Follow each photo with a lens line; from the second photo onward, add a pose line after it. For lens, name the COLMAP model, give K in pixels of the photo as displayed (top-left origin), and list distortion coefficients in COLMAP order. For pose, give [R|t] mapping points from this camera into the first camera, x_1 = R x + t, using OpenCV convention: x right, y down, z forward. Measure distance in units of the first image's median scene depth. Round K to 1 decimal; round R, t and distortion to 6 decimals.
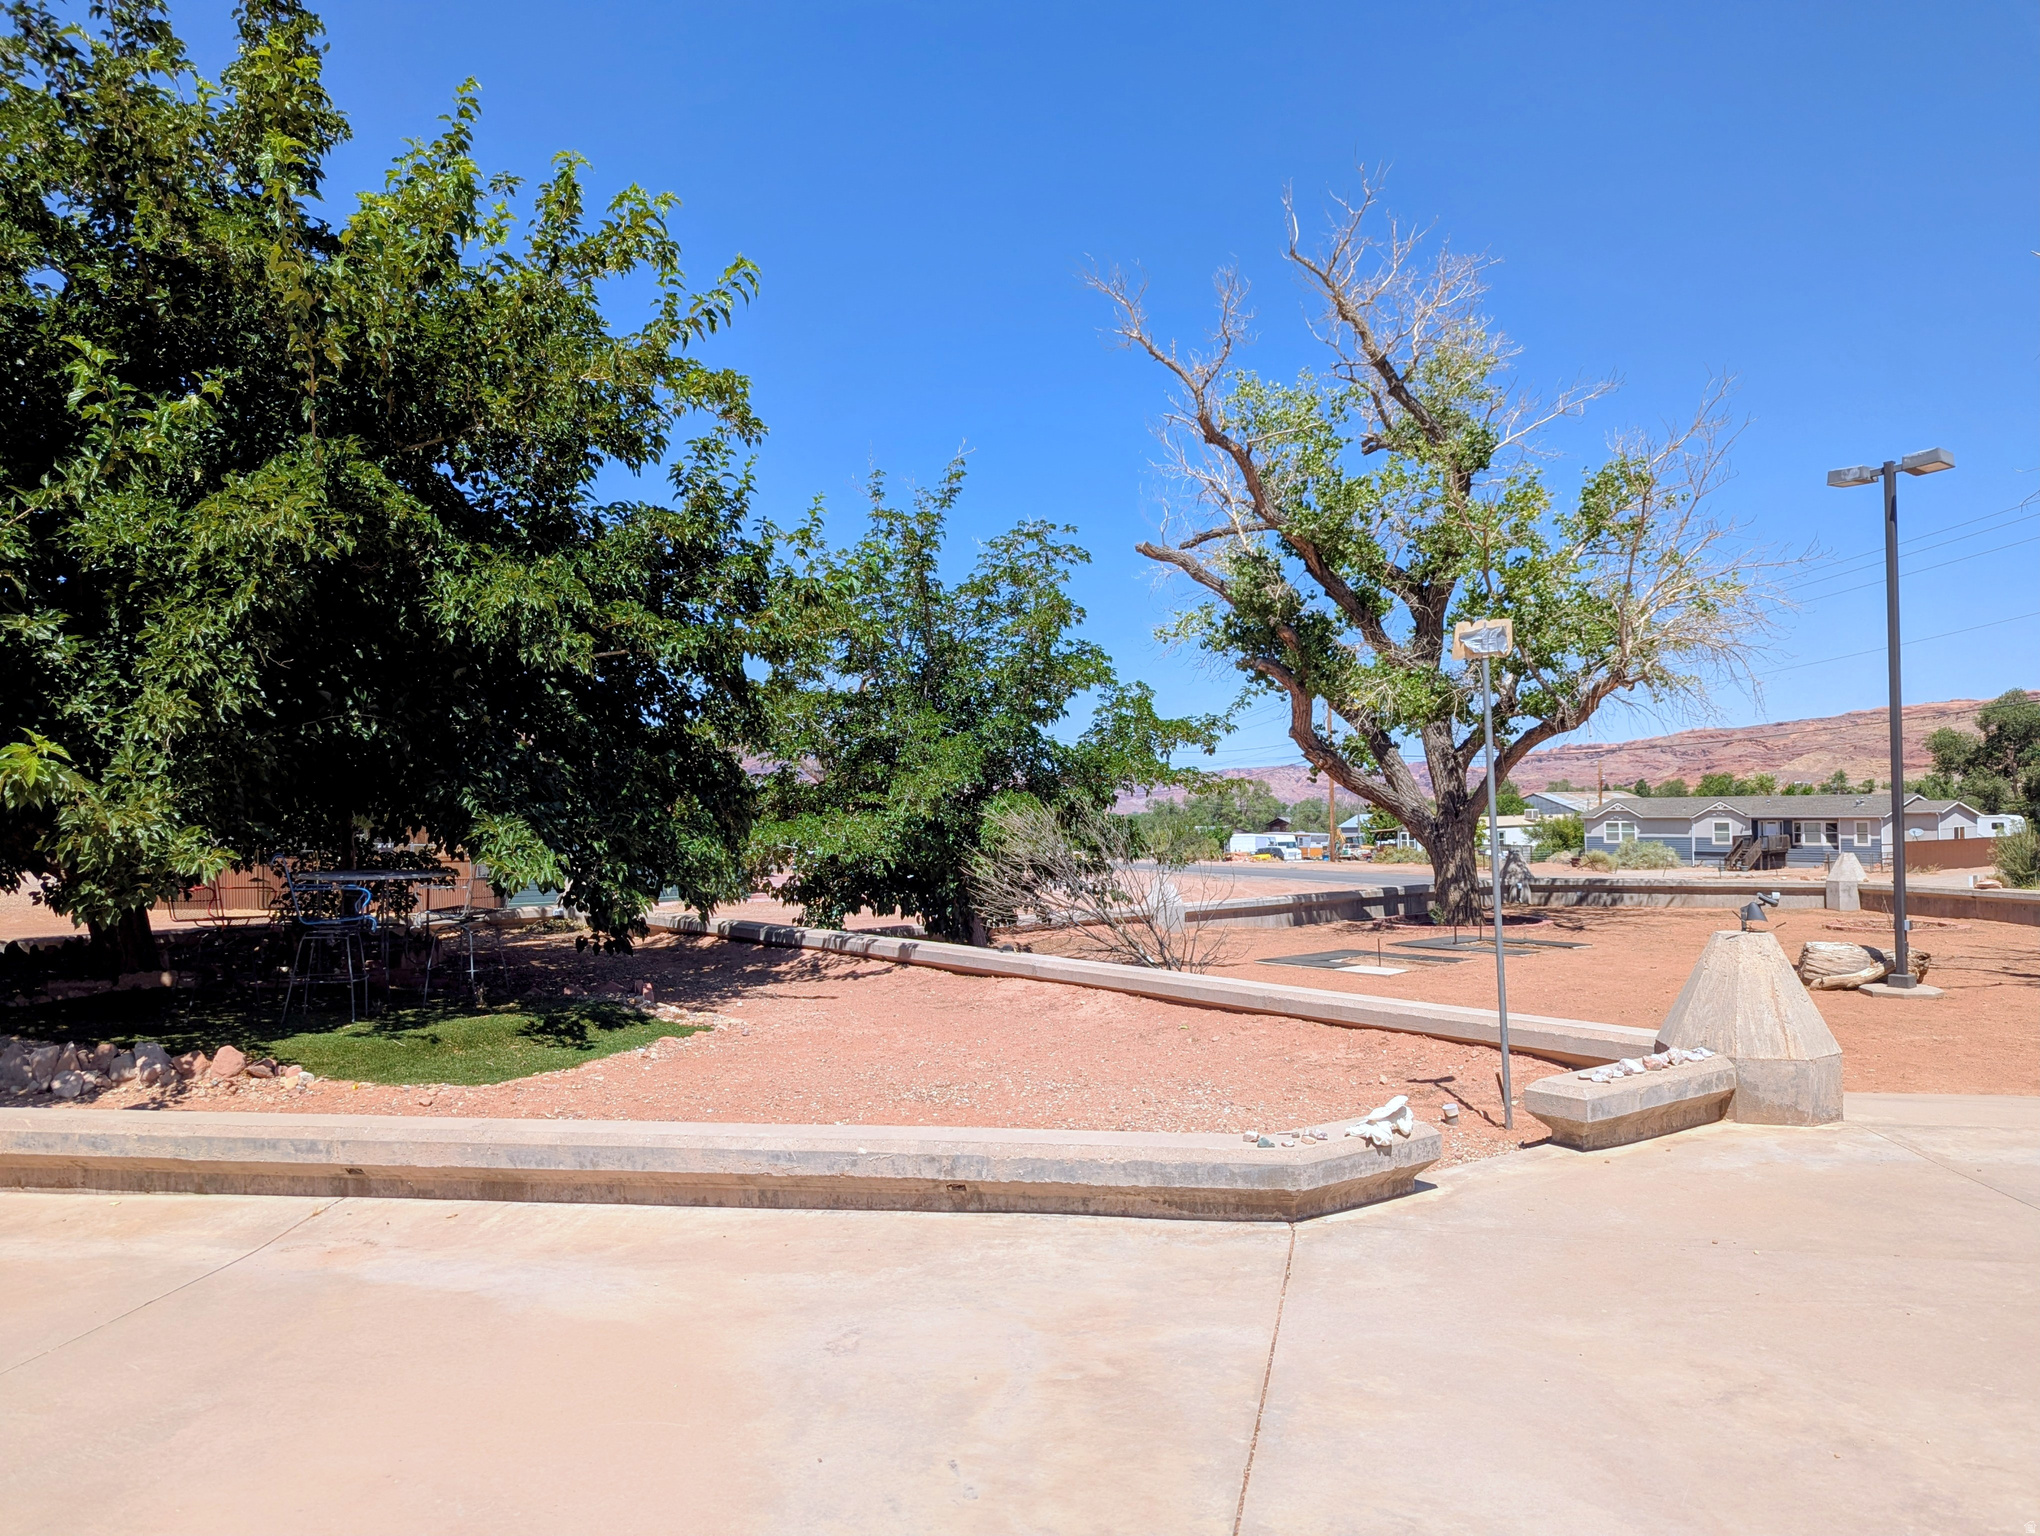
lens RADIAL K [[1475.0, 0, 1012.6], [0, 1475.0, 795.7], [0, 0, 1]] dist [0.037364, -0.001642]
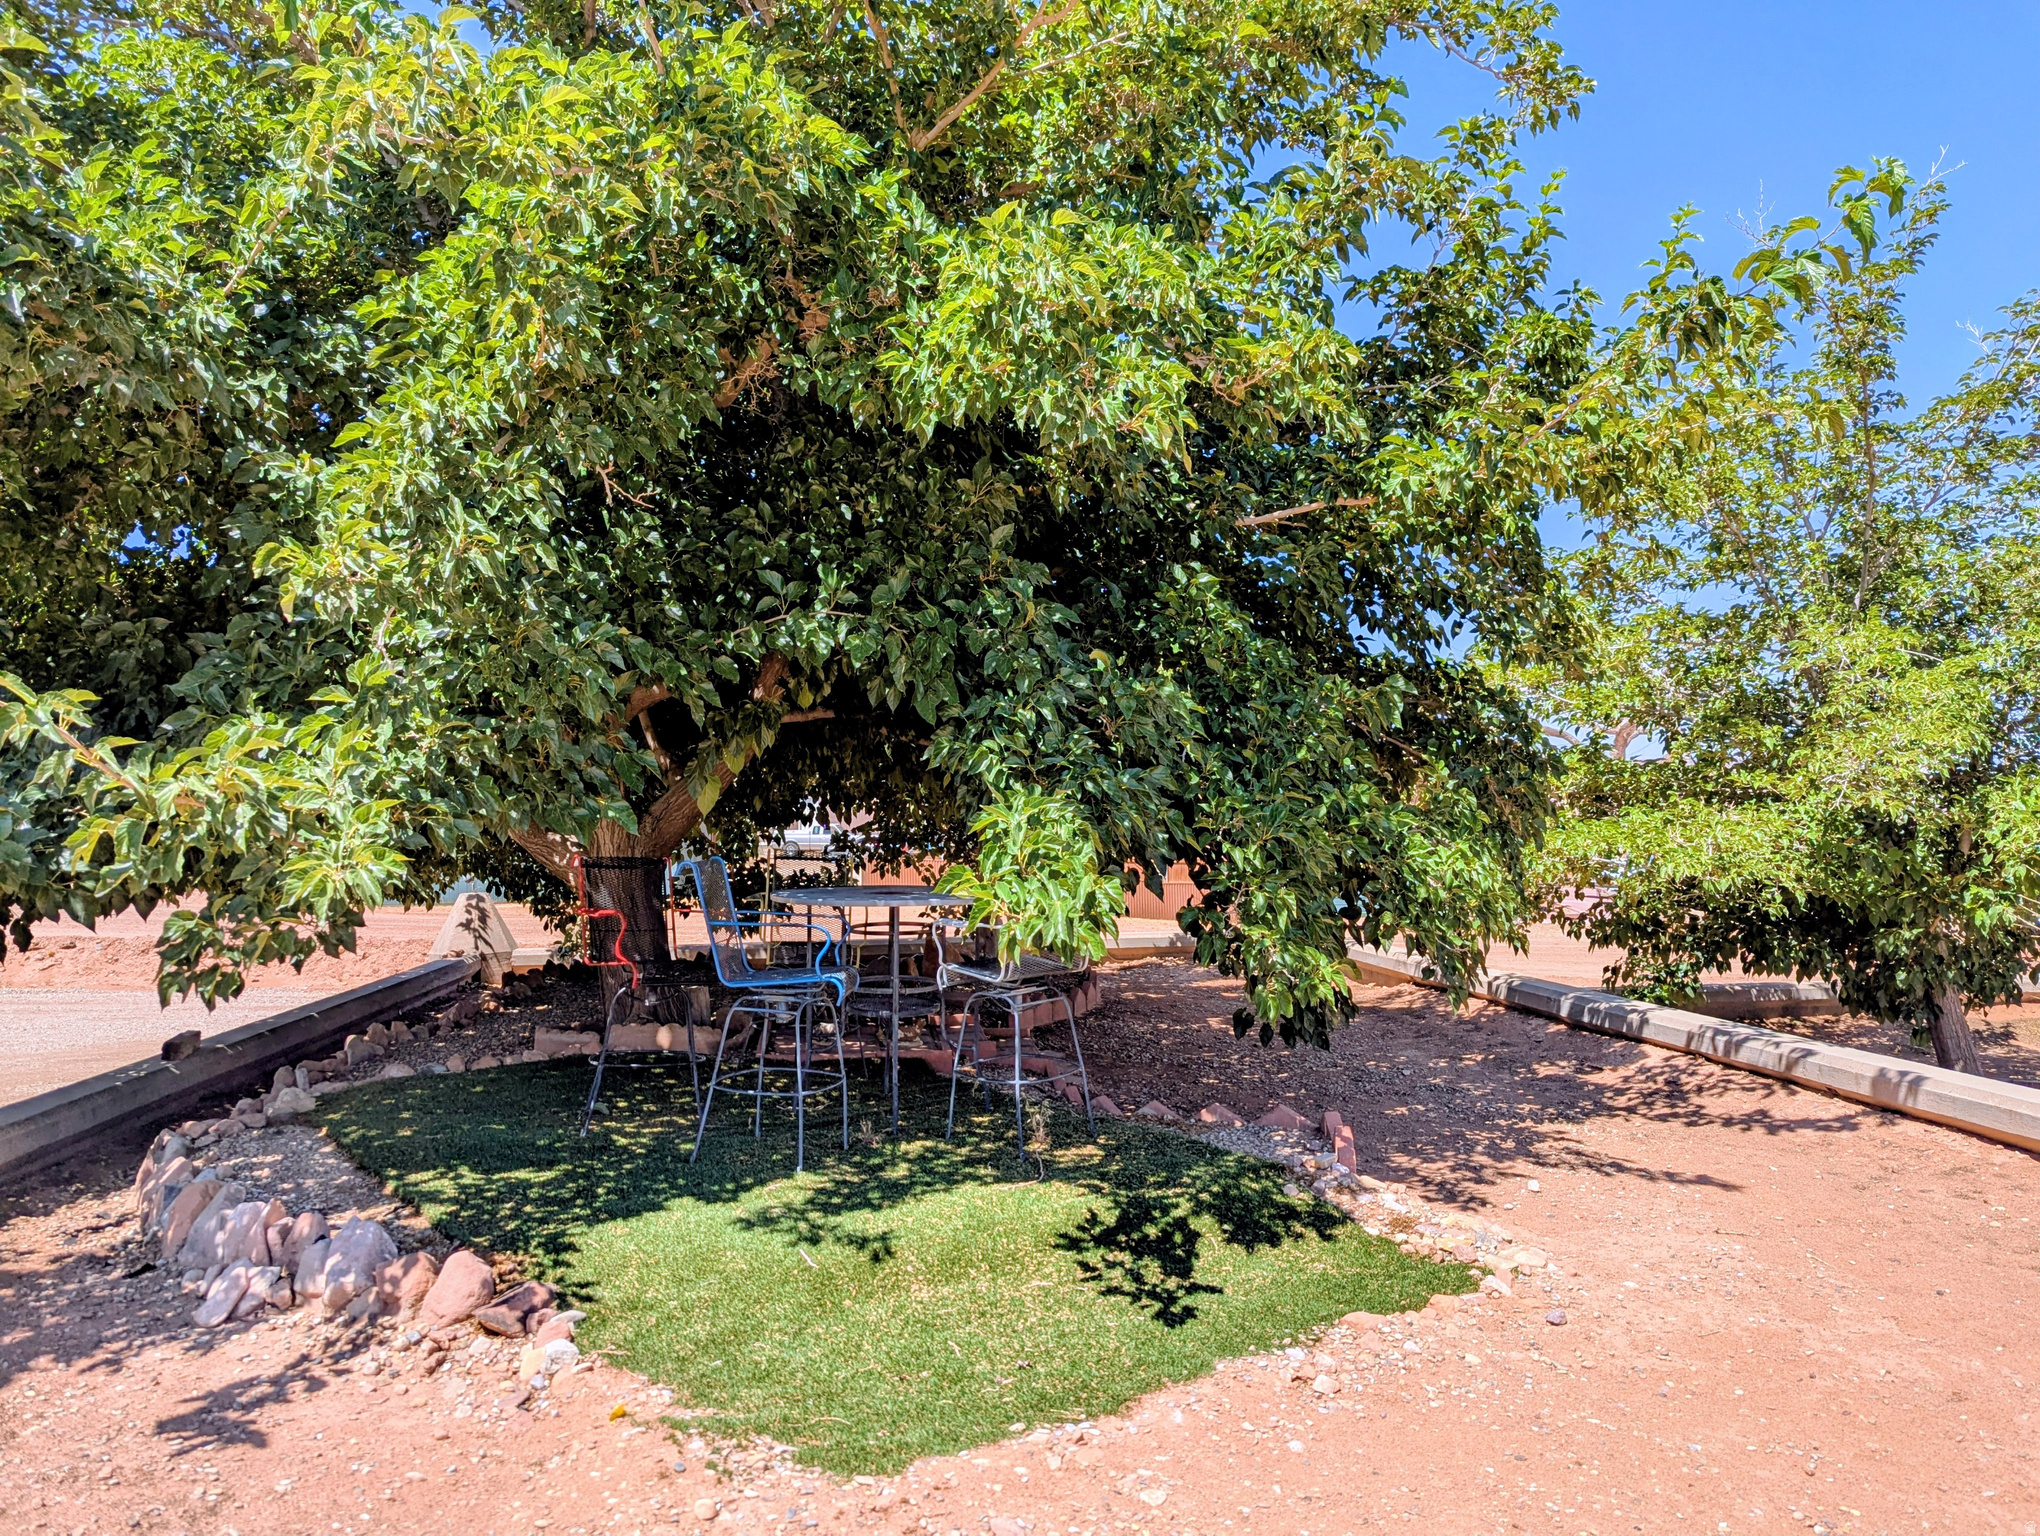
lens RADIAL K [[1475.0, 0, 1012.6], [0, 1475.0, 795.7], [0, 0, 1]] dist [0.037364, -0.001642]
pose [[0.873015, 0.004050, -0.487676, -0.075017], [-0.004890, 0.999988, -0.000449, 0.010202], [0.487668, 0.002776, 0.873025, 0.381084]]
